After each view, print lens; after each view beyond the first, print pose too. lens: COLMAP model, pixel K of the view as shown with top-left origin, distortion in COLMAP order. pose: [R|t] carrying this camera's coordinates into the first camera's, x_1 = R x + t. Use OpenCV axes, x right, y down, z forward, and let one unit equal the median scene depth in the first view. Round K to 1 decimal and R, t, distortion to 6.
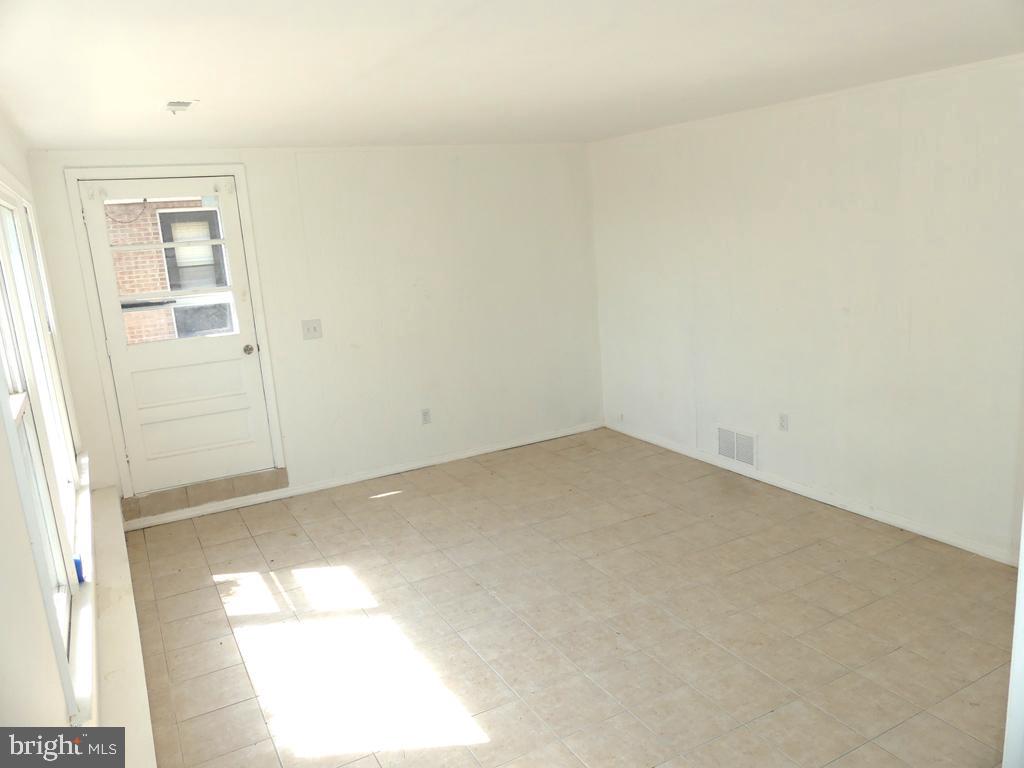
lens RADIAL K [[768.7, 0, 512.5], [0, 768.7, 385.7], [0, 0, 1]] dist [-0.022146, 0.016473]
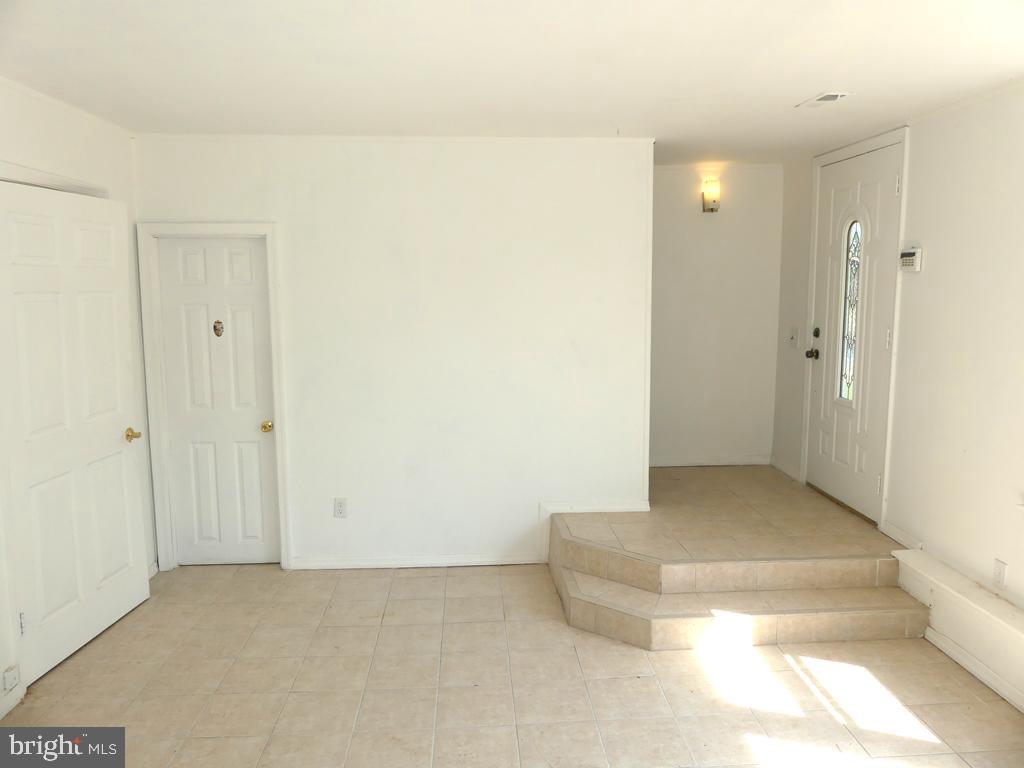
lens RADIAL K [[768.7, 0, 511.2], [0, 768.7, 388.7], [0, 0, 1]] dist [-0.022146, 0.016473]
pose [[-0.902253, 0.015875, 0.430914, -0.175337], [0.153239, 0.945896, 0.286005, -0.266773], [-0.403060, 0.324082, -0.855870, 1.662010]]
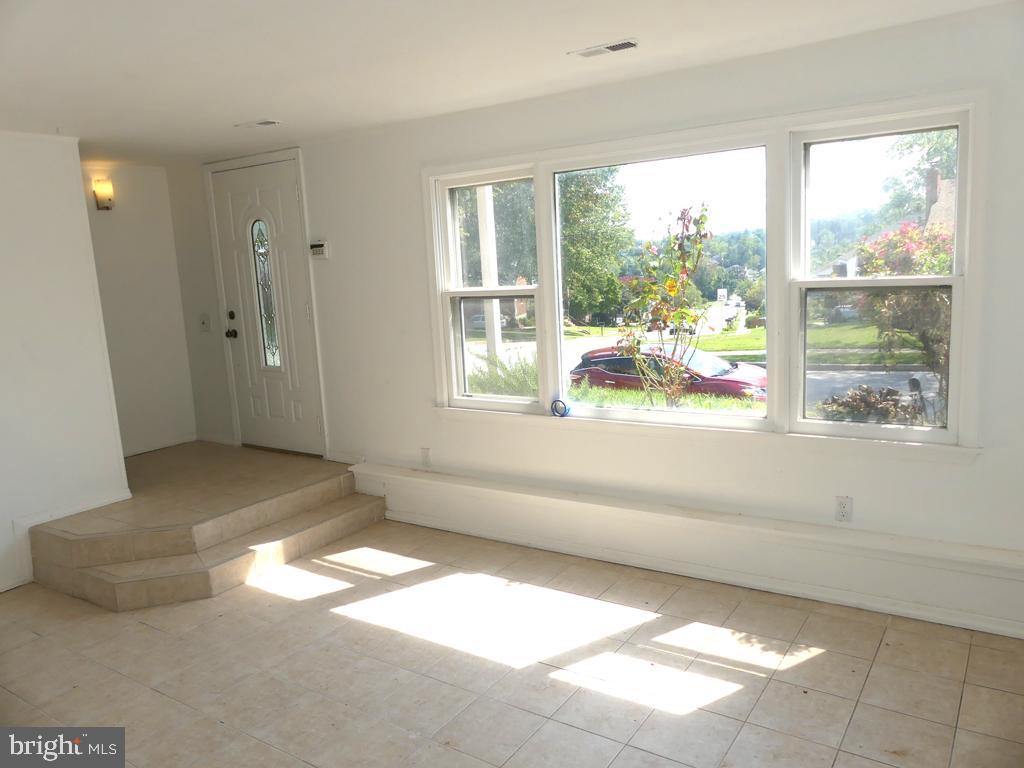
lens RADIAL K [[768.7, 0, 514.6], [0, 768.7, 386.8], [0, 0, 1]] dist [-0.022146, 0.016473]
pose [[-0.882435, 0.189873, -0.430415, 0.164404], [0.019334, 0.928795, 0.370090, -0.338335], [0.470037, 0.318258, -0.823272, 1.915427]]
